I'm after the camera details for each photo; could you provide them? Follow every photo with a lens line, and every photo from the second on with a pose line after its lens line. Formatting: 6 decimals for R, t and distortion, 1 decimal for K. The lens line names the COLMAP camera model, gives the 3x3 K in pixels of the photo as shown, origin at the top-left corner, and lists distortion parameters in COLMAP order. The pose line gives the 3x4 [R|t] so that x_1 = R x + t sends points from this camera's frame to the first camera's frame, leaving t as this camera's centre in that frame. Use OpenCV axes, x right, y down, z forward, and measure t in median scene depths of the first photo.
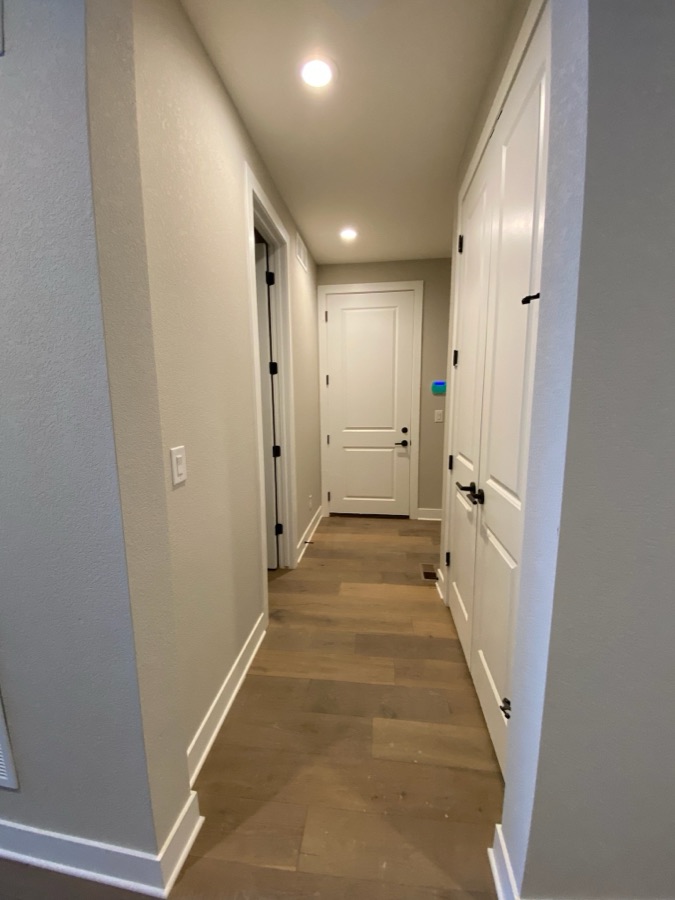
lens RADIAL K [[363.5, 0, 337.5], [0, 363.5, 450.0], [0, 0, 1]] dist [0.013552, -0.018854]
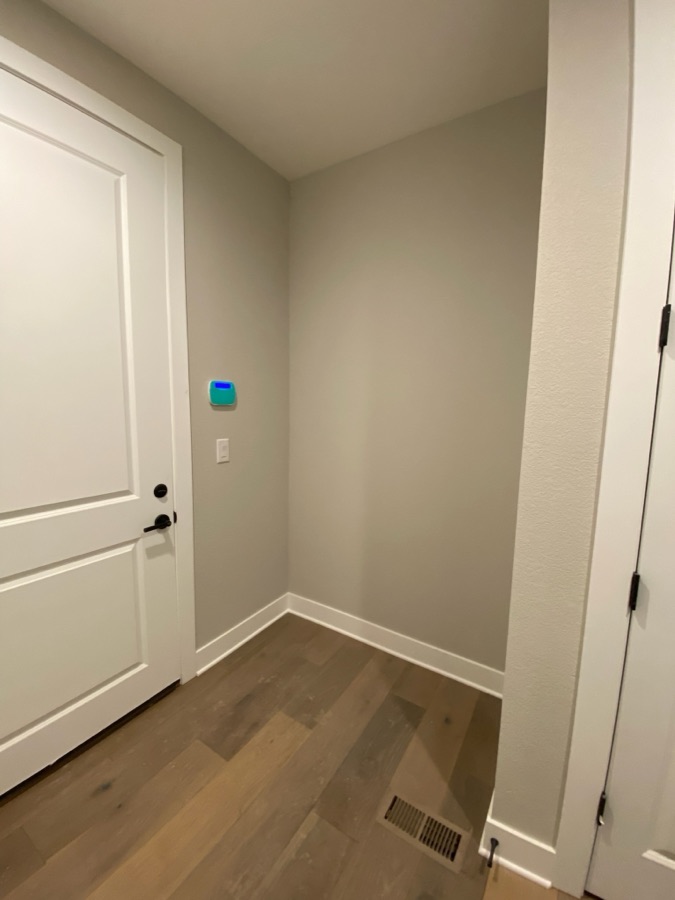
lens RADIAL K [[363.5, 0, 337.5], [0, 363.5, 450.0], [0, 0, 1]] dist [0.013552, -0.018854]
pose [[0.440370, -0.085820, 0.893705, -0.092911], [0.109146, 0.993155, 0.041588, -0.096001], [-0.891157, 0.079231, 0.446723, 0.629571]]
